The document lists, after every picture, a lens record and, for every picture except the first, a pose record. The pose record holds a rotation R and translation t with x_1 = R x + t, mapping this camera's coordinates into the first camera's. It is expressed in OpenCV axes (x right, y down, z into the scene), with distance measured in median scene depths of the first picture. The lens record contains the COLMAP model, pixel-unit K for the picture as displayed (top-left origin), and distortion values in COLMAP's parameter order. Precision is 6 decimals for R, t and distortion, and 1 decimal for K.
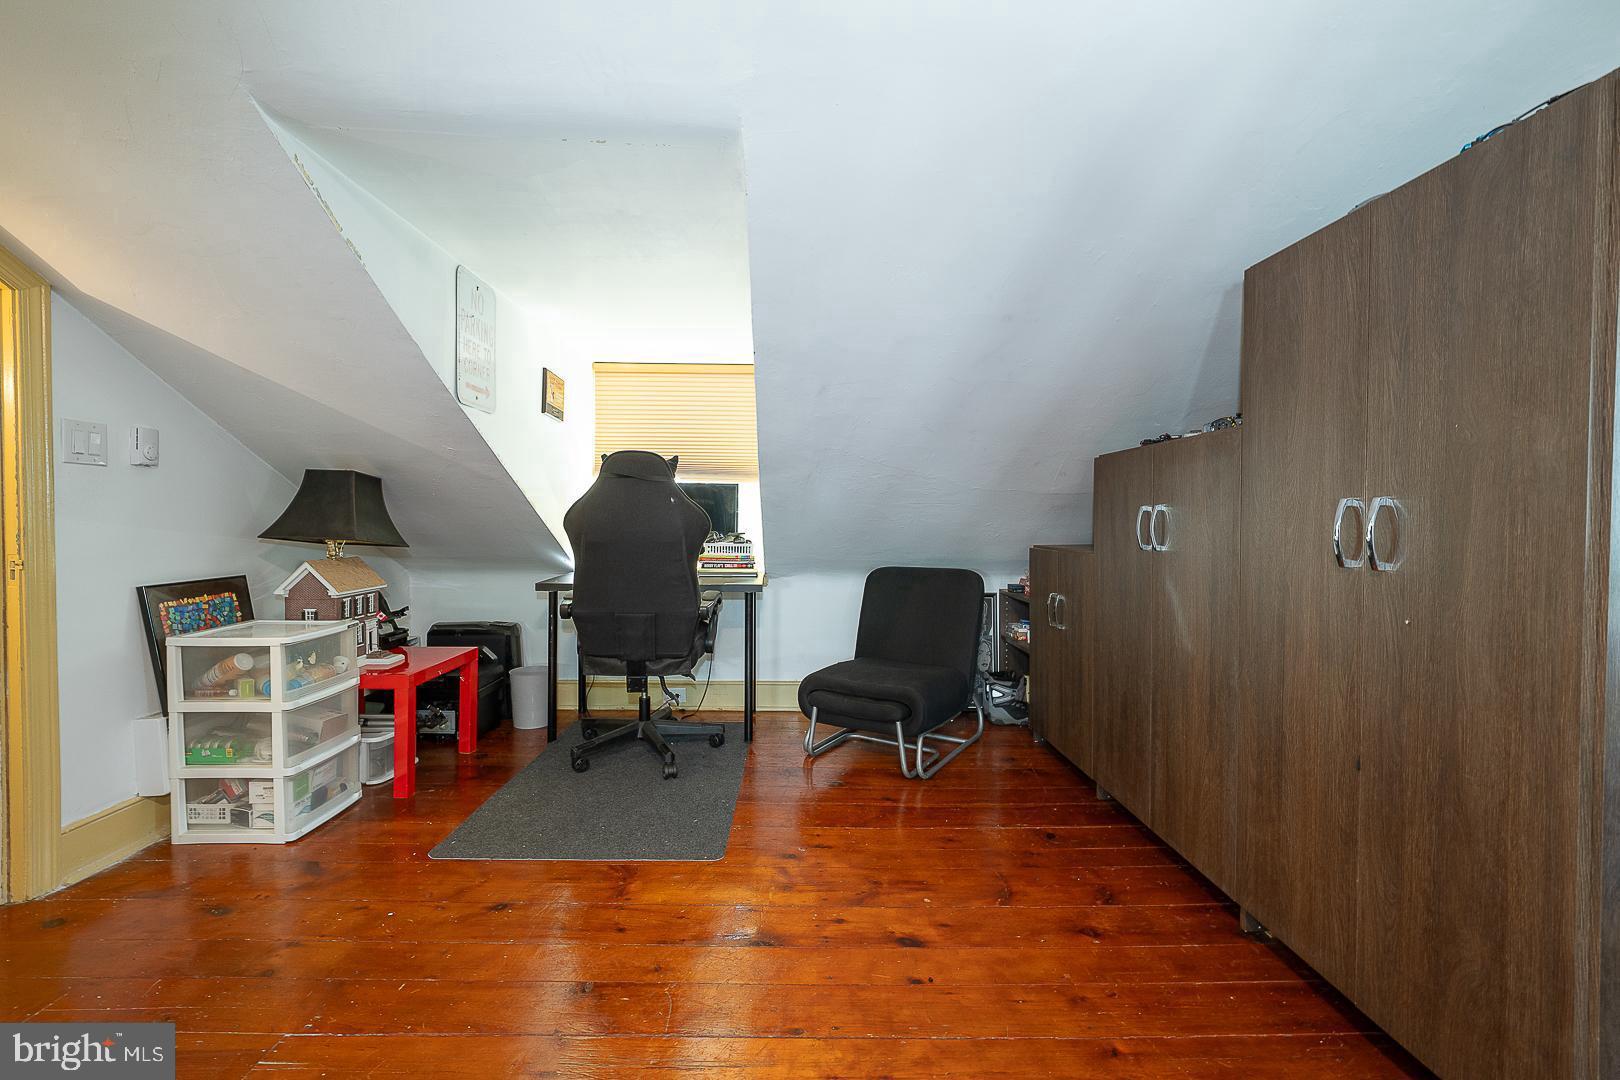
lens RADIAL K [[702.3, 0, 816.4], [0, 702.3, 534.6], [0, 0, 1]] dist [-0.018092, 0.008860]
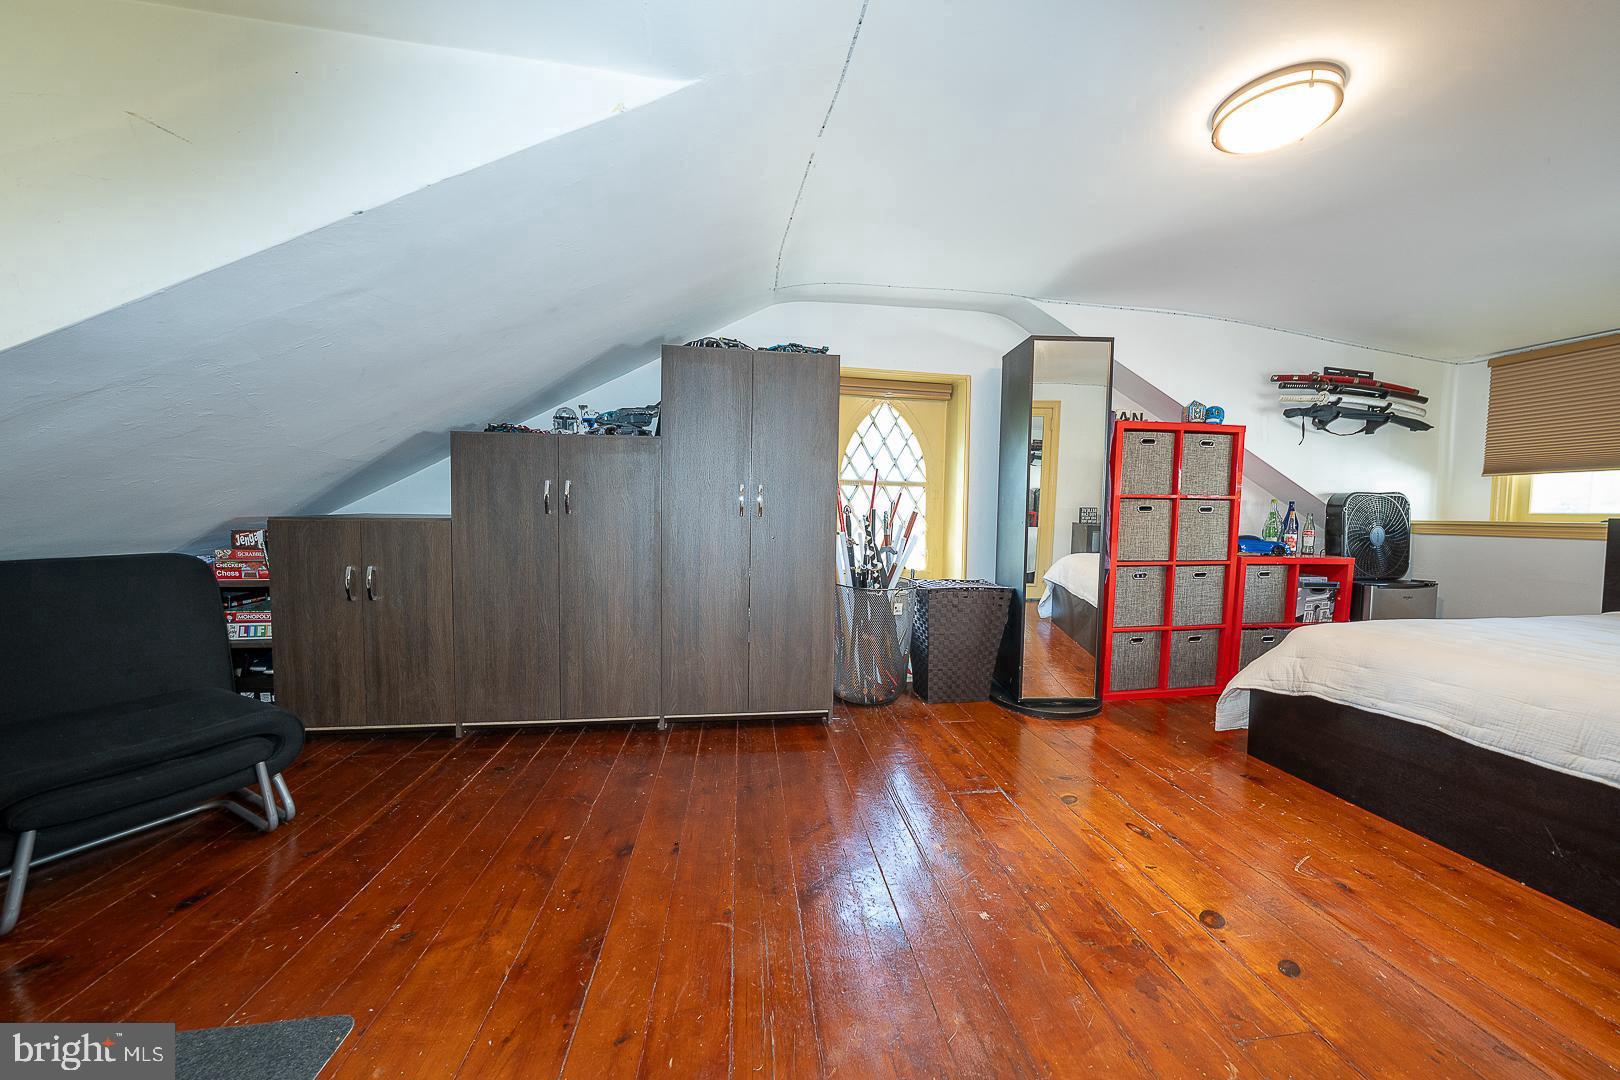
lens RADIAL K [[556.0, 0, 813.3], [0, 556.0, 534.4], [0, 0, 1]] dist [-0.030717, 0.006919]
pose [[-0.118404, -0.051517, 0.991628, -0.592602], [0.005741, 0.998601, 0.052565, 0.008530], [-0.992949, 0.011917, -0.117943, 0.600348]]
